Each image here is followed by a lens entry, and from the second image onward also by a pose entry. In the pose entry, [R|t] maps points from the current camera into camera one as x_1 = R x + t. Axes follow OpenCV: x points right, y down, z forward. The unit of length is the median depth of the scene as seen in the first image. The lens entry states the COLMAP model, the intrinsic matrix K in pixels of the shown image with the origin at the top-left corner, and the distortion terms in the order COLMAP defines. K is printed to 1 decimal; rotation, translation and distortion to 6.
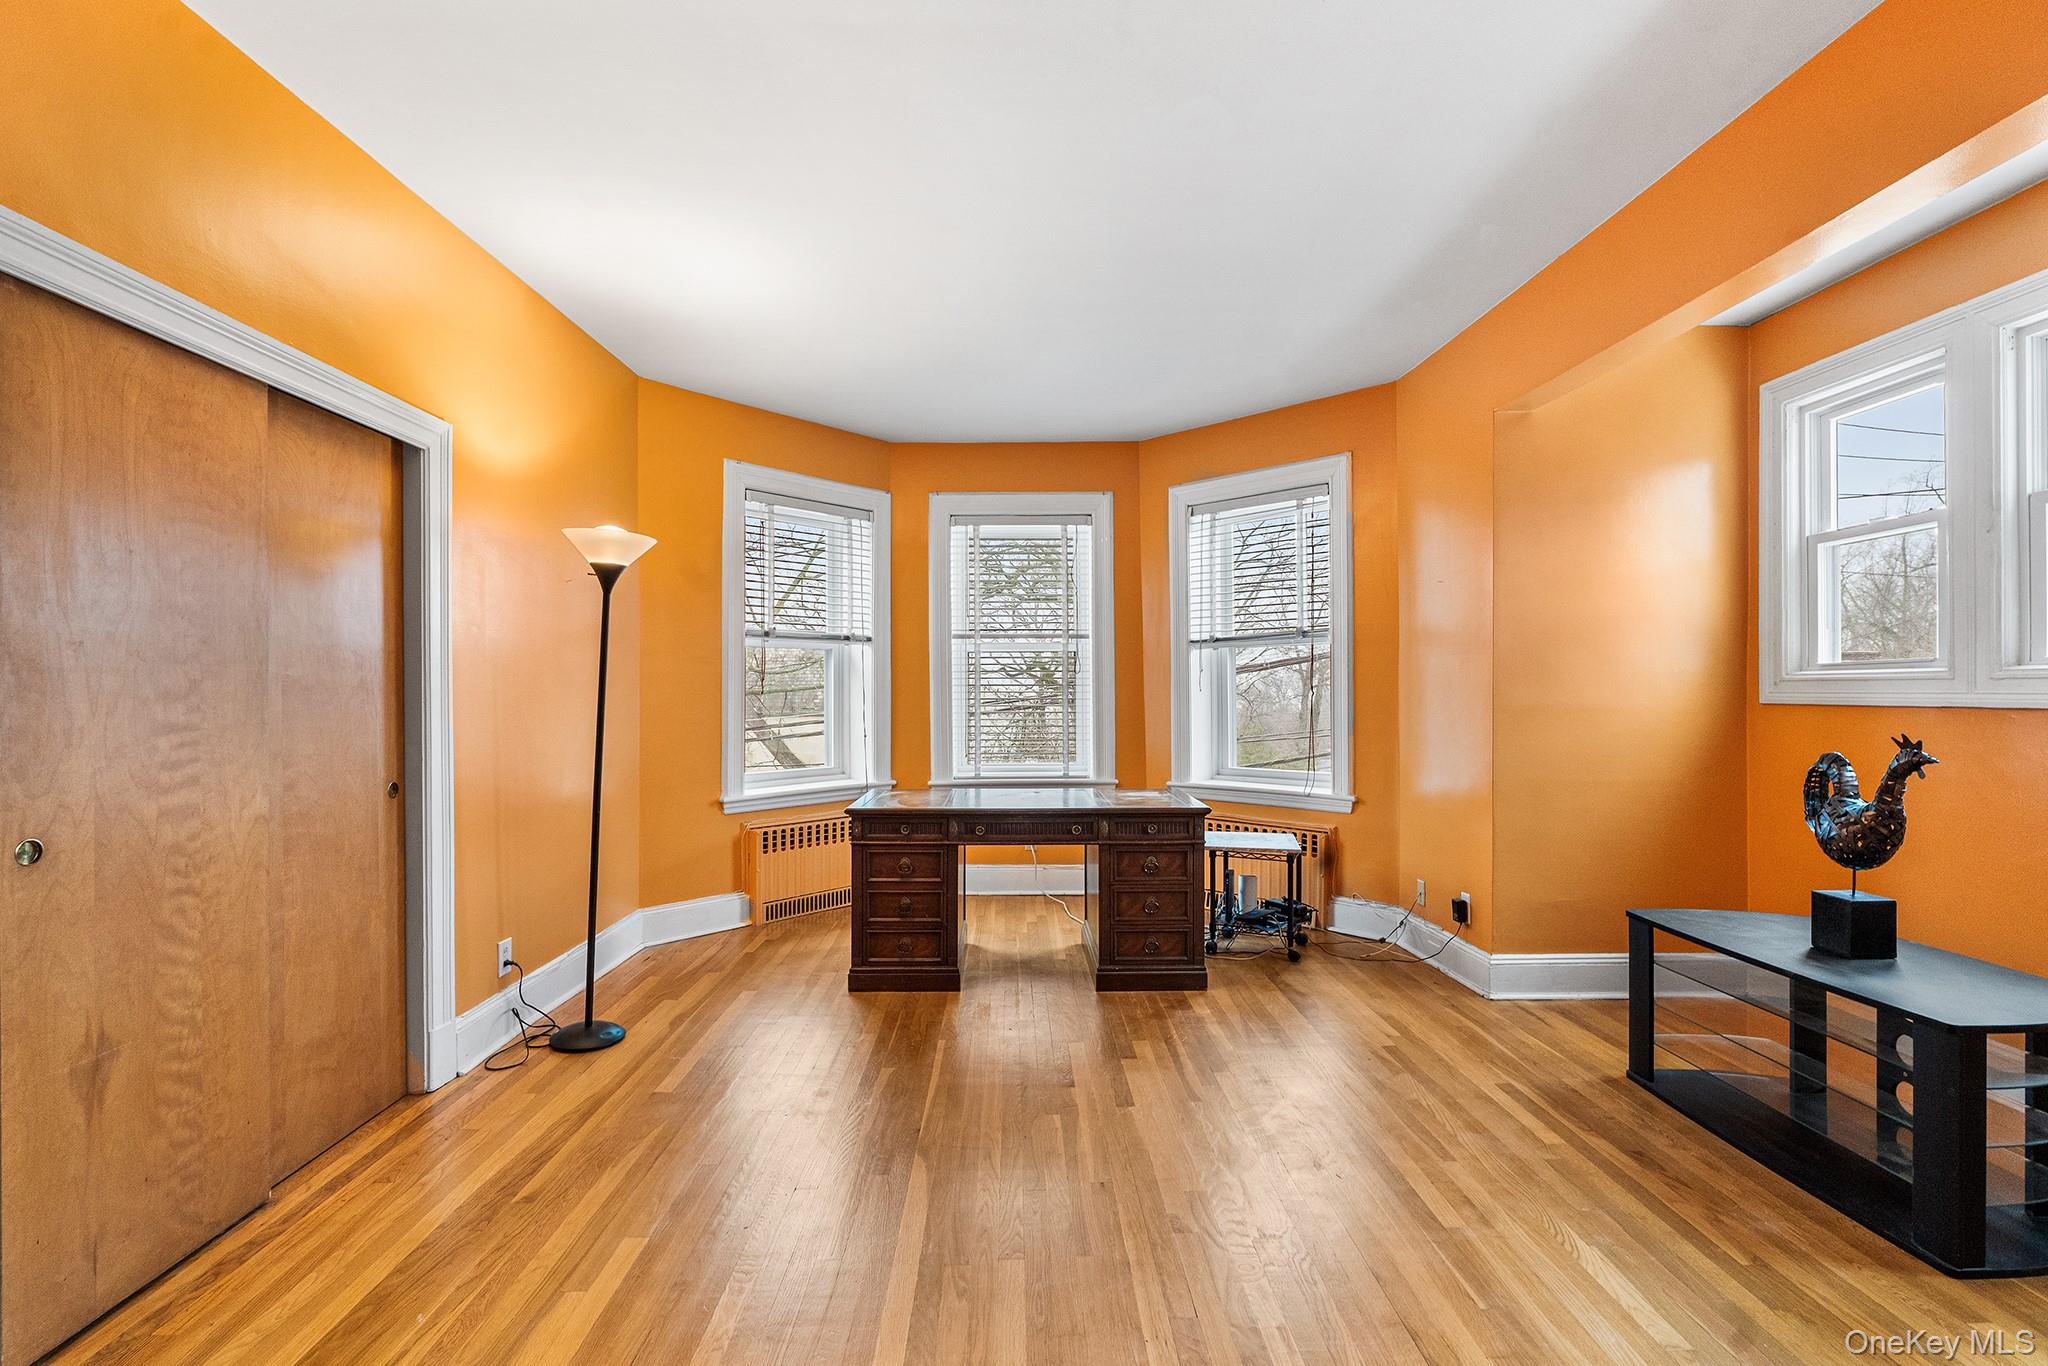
lens RADIAL K [[912.6, 0, 1016.2], [0, 912.6, 696.2], [0, 0, 1]] dist [-0.010315, 0.000588]
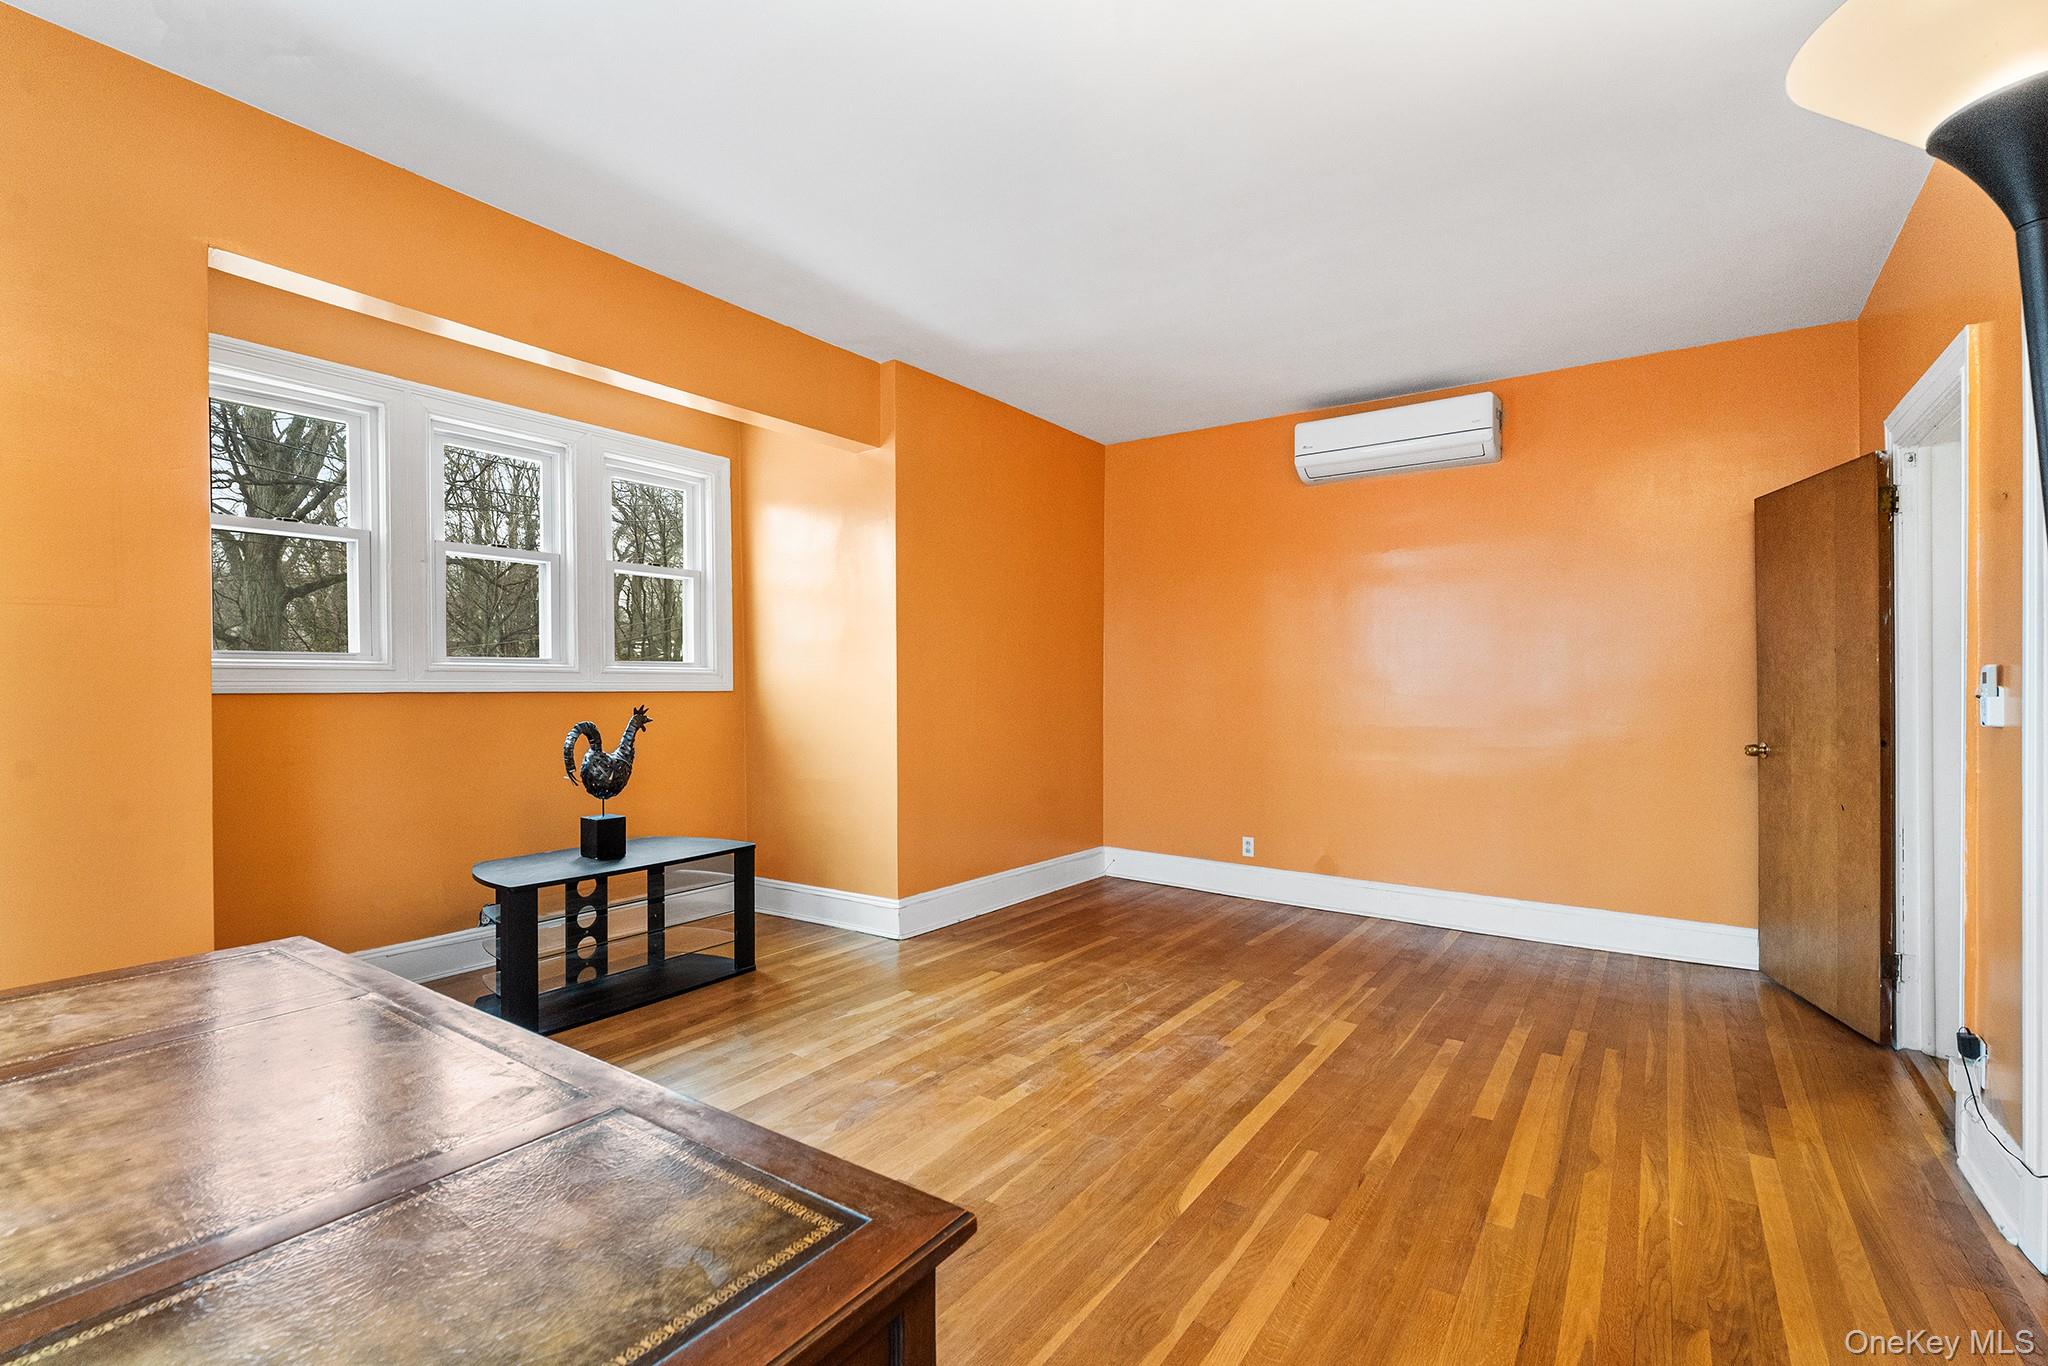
lens RADIAL K [[912.6, 0, 1016.2], [0, 912.6, 696.2], [0, 0, 1]] dist [-0.010315, 0.000588]
pose [[-0.813646, -0.000589, 0.581360, -0.308219], [0.007115, 0.999914, 0.010972, 0.006723], [-0.581316, 0.013063, -0.813573, 1.144699]]
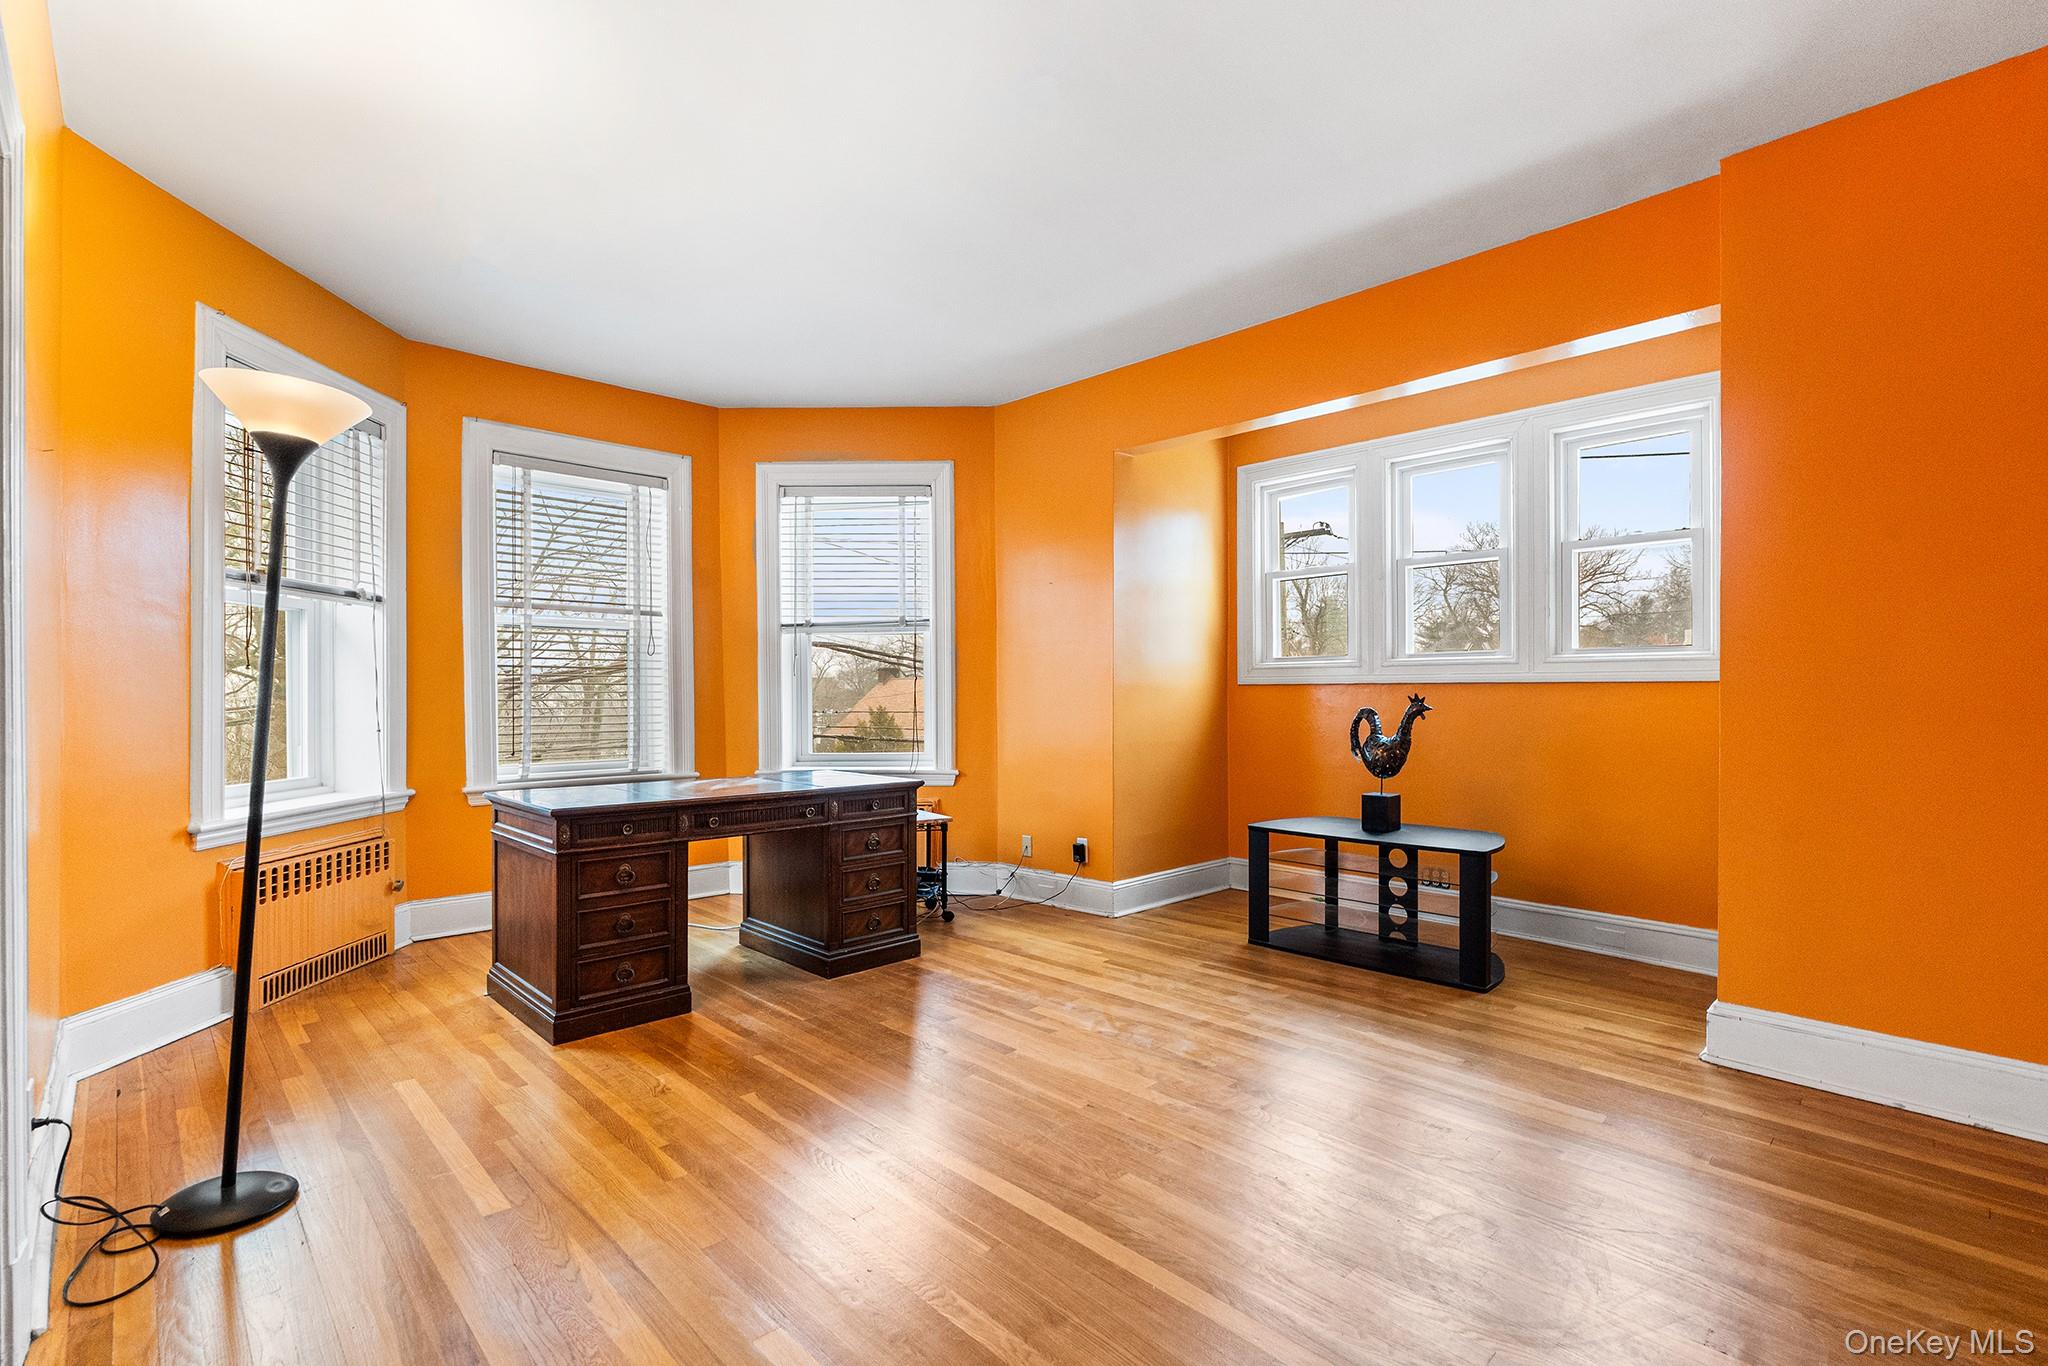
lens RADIAL K [[929.9, 0, 1015.6], [0, 929.9, 698.7], [0, 0, 1]] dist [-0.003965, 0.000422]
pose [[0.724762, -0.000099, 0.688999, -0.443382], [0.003410, 0.999988, -0.003443, 0.032427], [-0.688991, 0.004845, 0.724754, 0.152687]]
